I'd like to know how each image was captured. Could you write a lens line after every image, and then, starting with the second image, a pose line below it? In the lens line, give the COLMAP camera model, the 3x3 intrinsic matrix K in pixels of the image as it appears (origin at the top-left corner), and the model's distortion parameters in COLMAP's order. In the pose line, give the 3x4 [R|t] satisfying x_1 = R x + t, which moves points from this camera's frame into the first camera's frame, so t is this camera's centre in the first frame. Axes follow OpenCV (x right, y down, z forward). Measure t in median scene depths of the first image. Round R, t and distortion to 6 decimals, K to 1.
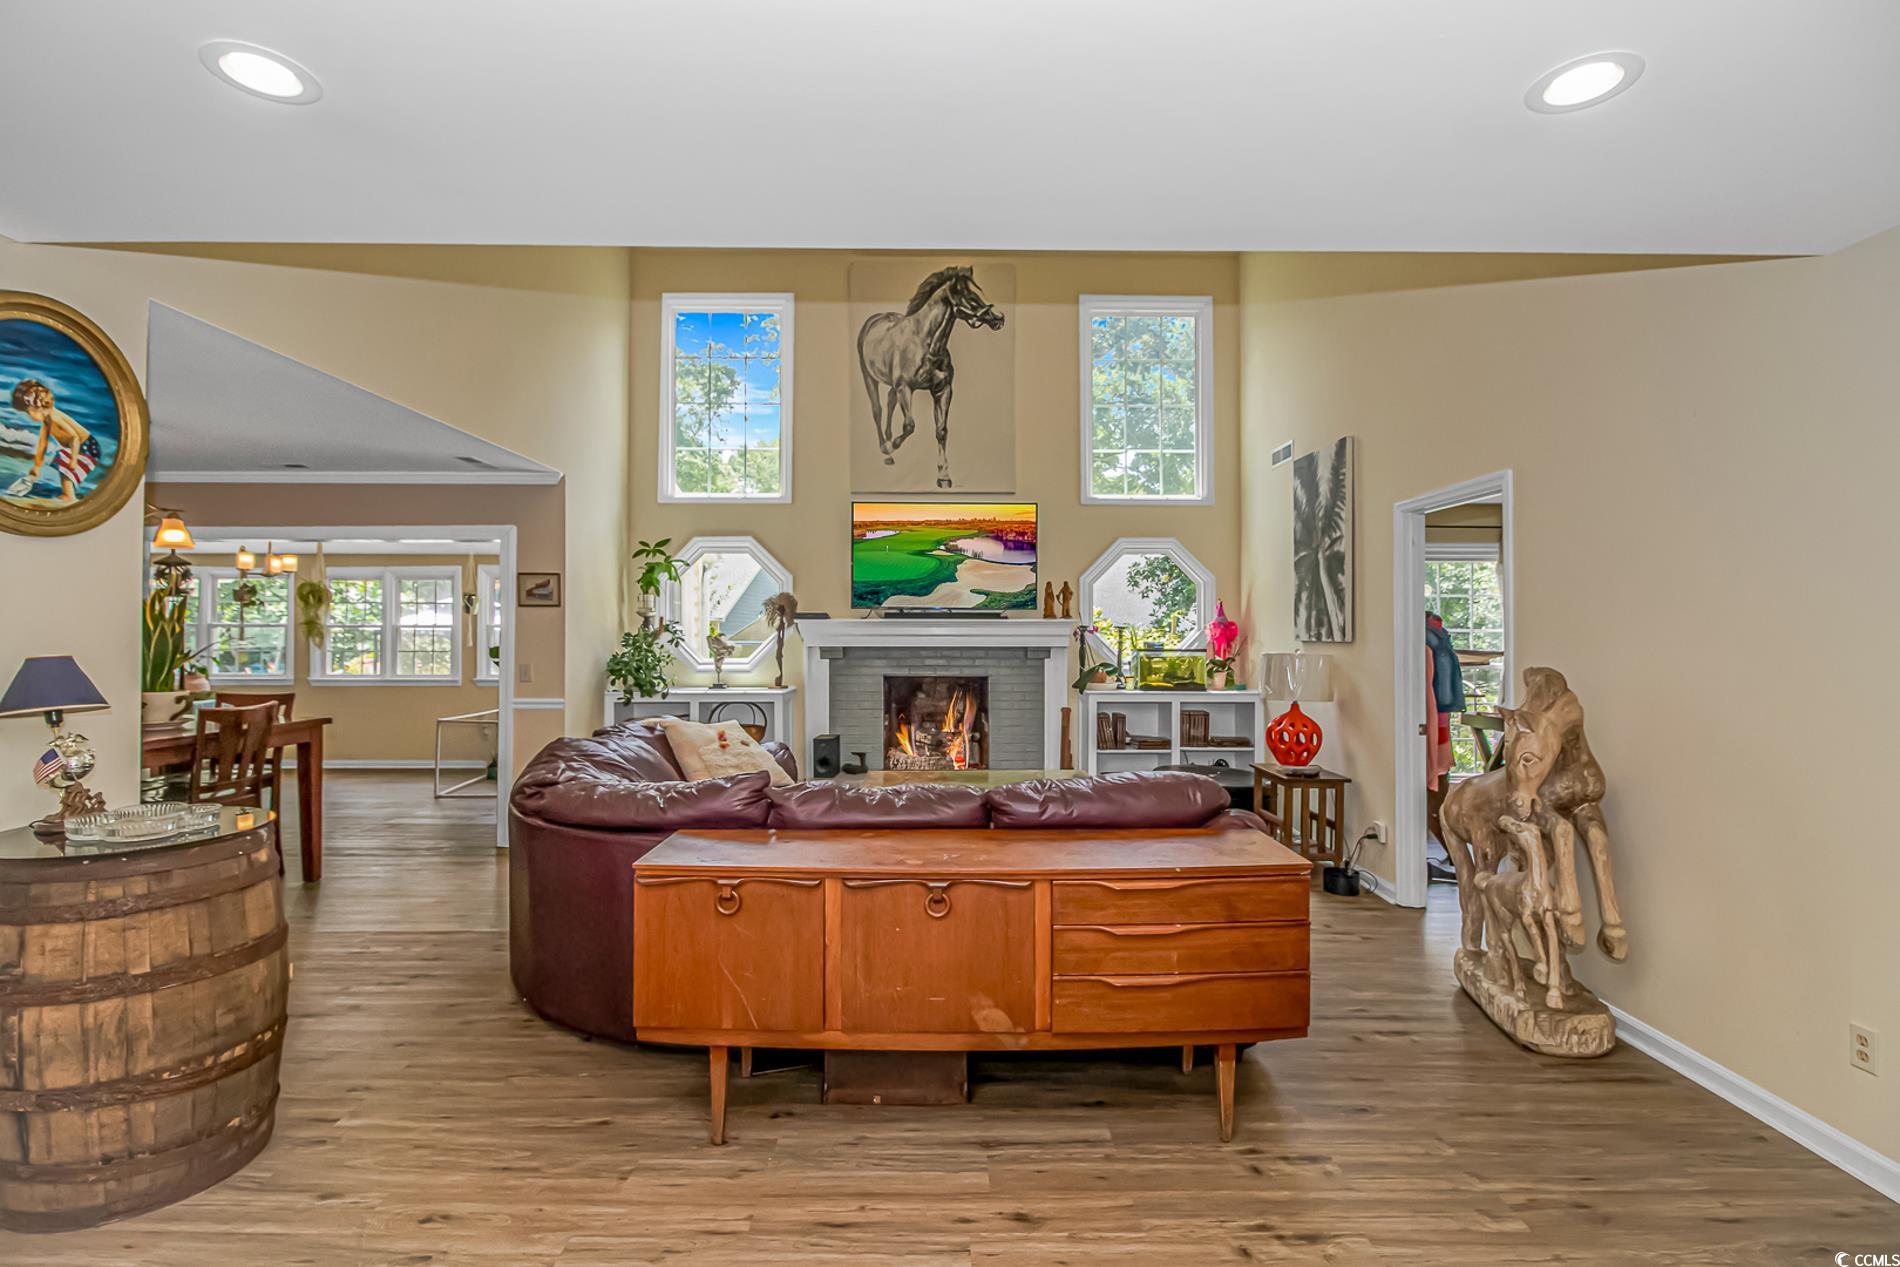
lens RADIAL K [[899.6, 0, 941.4], [0, 899.6, 630.7], [0, 0, 1]] dist [0.001932, 0.000061]
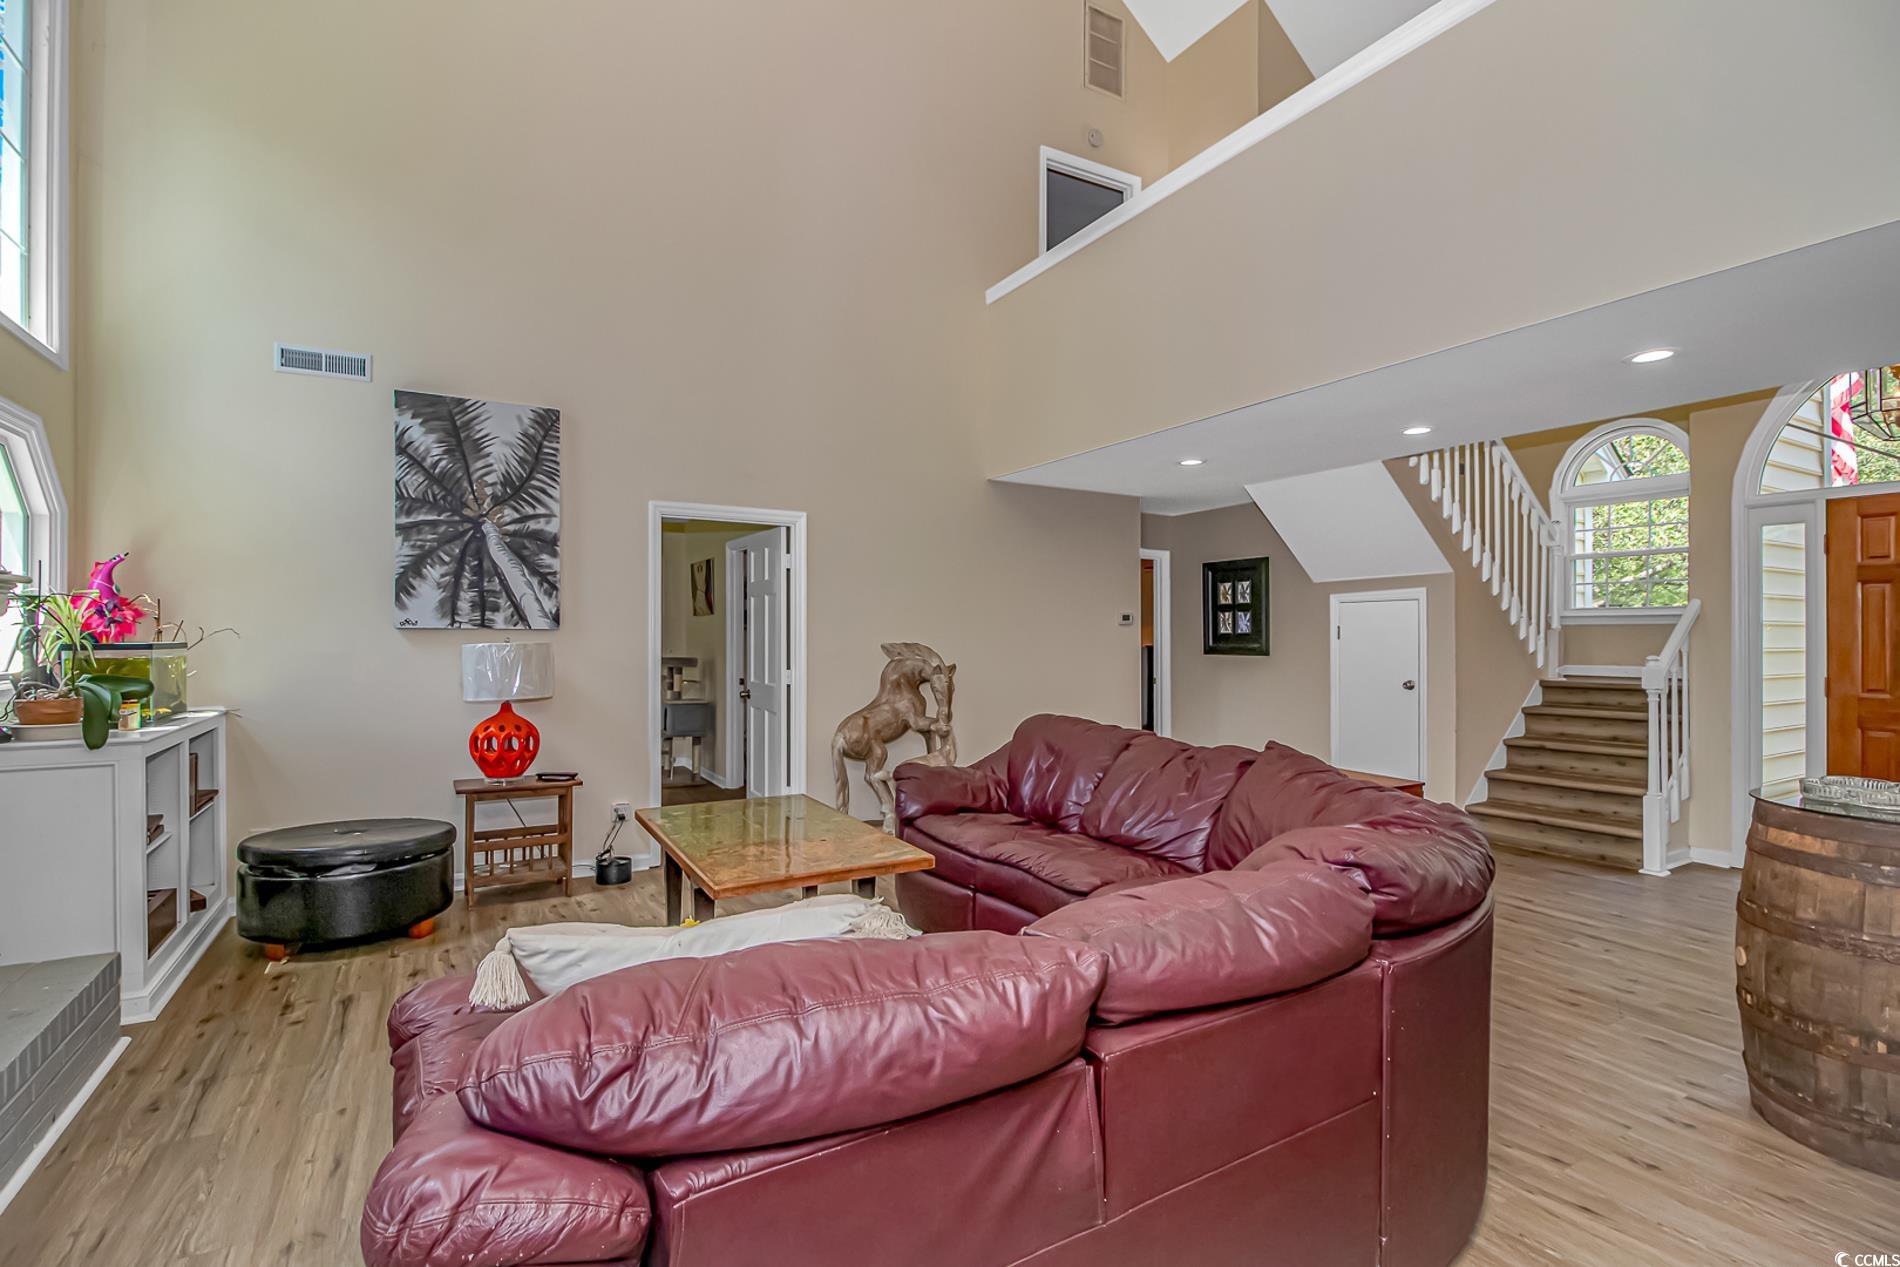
lens RADIAL K [[899.6, 0, 941.4], [0, 899.6, 630.7], [0, 0, 1]] dist [0.001932, 0.000061]
pose [[-0.488894, 0.008255, 0.872304, -0.304991], [-0.001409, 0.999946, -0.010252, 0.012609], [-0.872342, -0.006241, -0.488856, 0.589514]]
